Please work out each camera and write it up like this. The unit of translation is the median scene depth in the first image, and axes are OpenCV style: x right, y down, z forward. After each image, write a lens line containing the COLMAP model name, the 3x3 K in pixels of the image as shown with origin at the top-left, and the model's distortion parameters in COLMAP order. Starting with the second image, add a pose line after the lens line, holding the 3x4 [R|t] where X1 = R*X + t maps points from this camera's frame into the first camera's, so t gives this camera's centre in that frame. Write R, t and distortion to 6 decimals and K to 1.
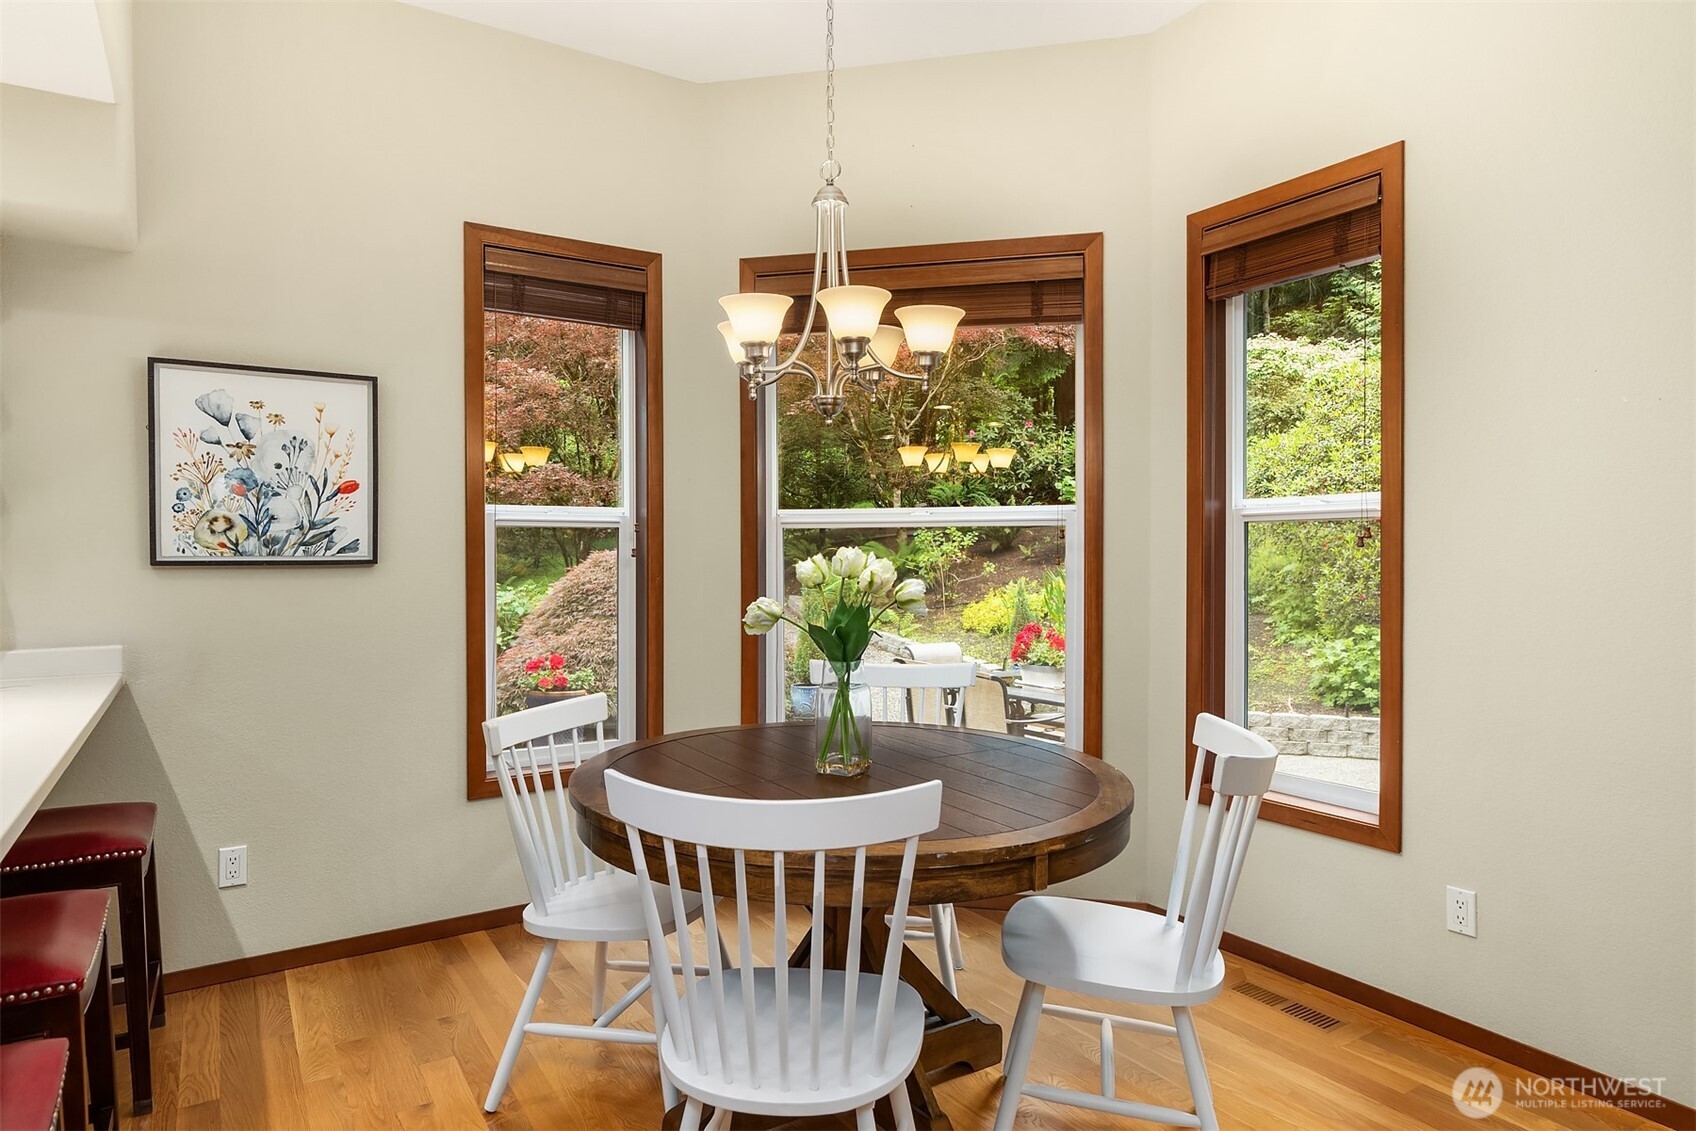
lens RADIAL K [[1014.7, 0, 844.3], [0, 1014.7, 558.3], [0, 0, 1]] dist [0.015297, 0.002809]
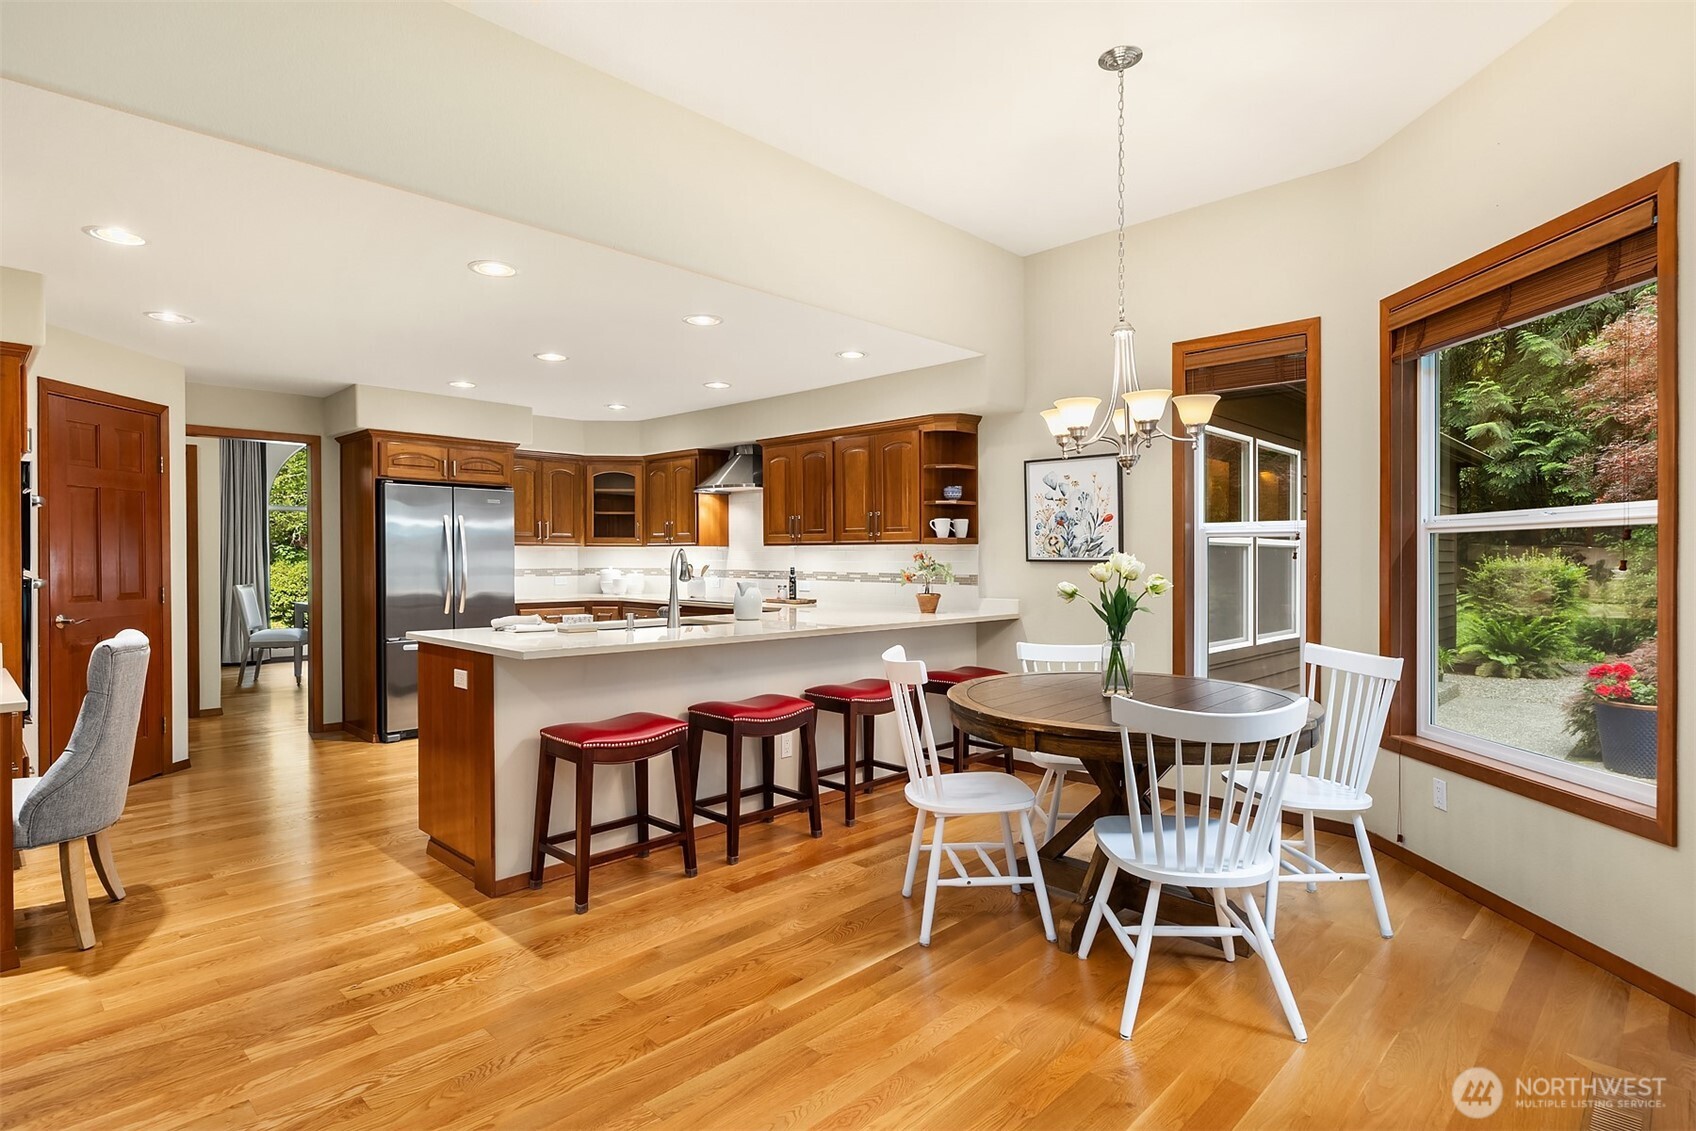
lens RADIAL K [[920.5, 0, 819.0], [0, 920.5, 563.7], [0, 0, 1]] dist [0.005944, -0.002759]
pose [[0.181802, 0.010894, -0.983275, 1.007386], [-0.005666, 0.999934, 0.010032, -0.004913], [0.983319, 0.003747, 0.181851, 0.236400]]
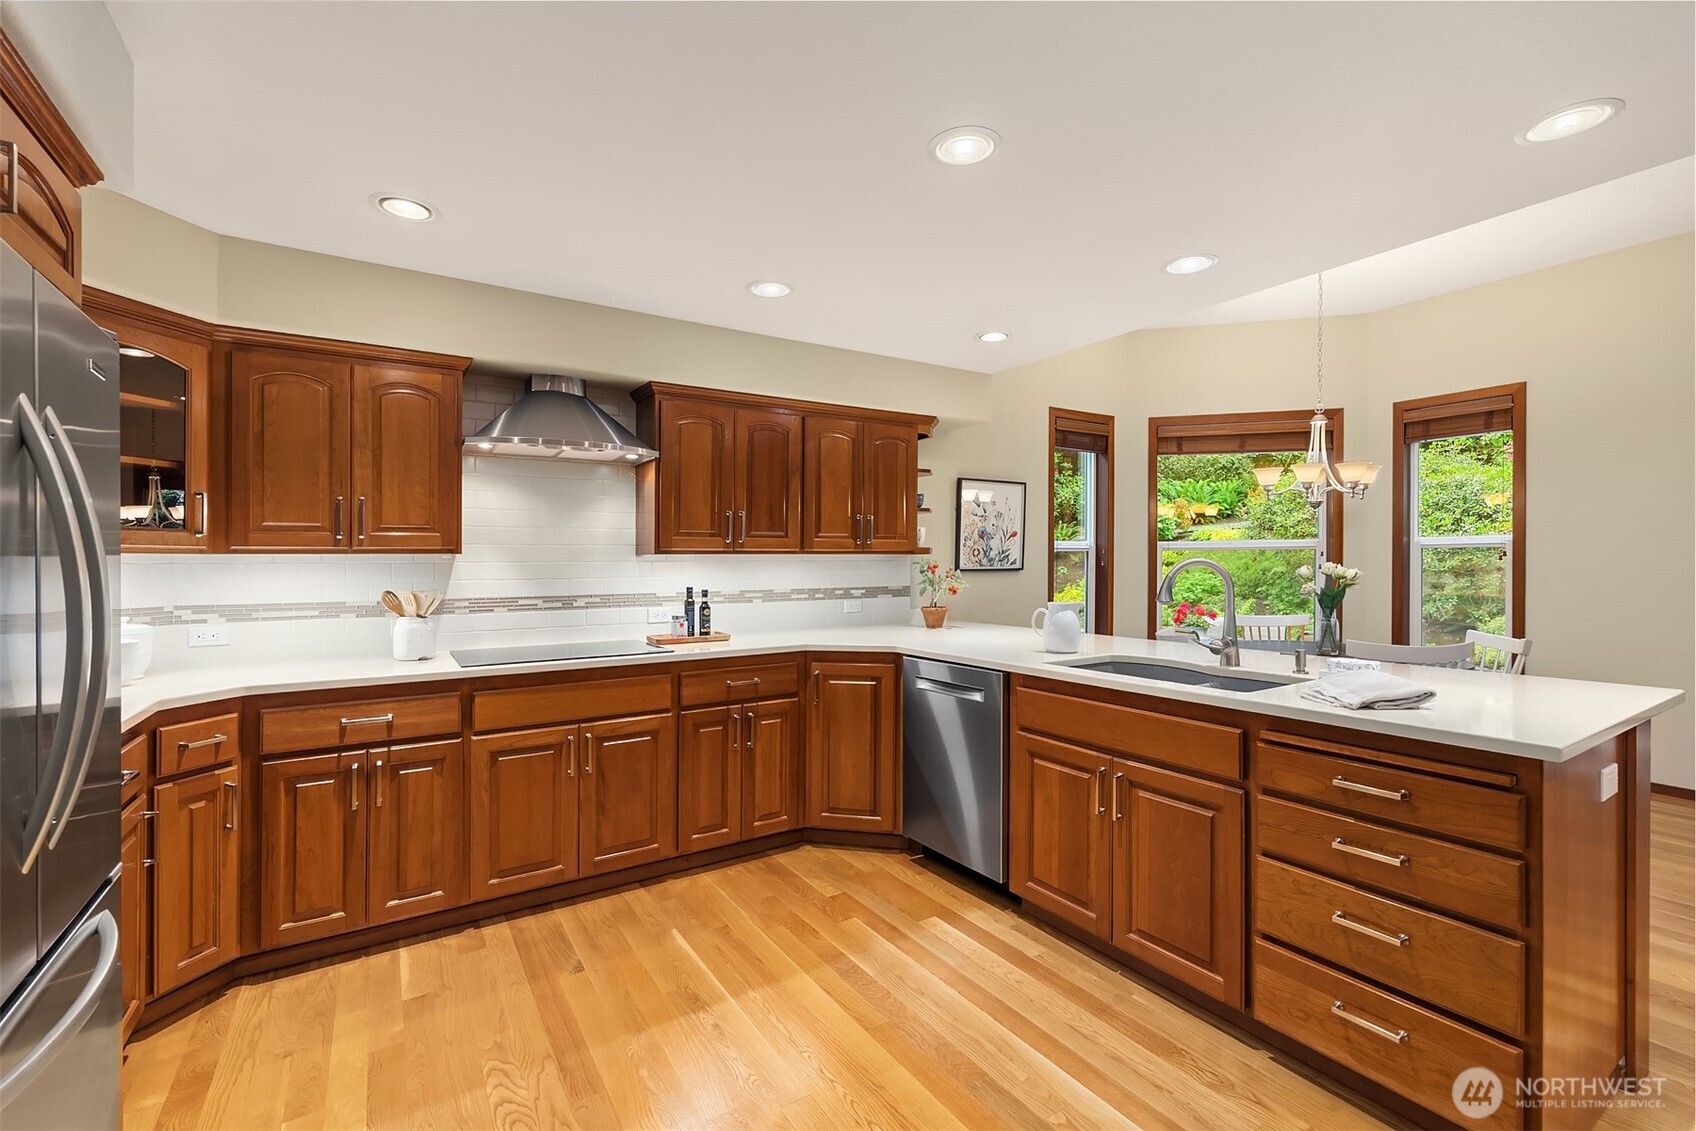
lens RADIAL K [[735.4, 0, 870.5], [0, 735.4, 560.7], [0, 0, 1]] dist [0.001664, -0.000648]
pose [[0.999988, -0.004044, 0.002816, -0.822266], [0.004053, 0.999986, -0.003276, -0.010311], [-0.002803, 0.003288, 0.999991, -0.566421]]
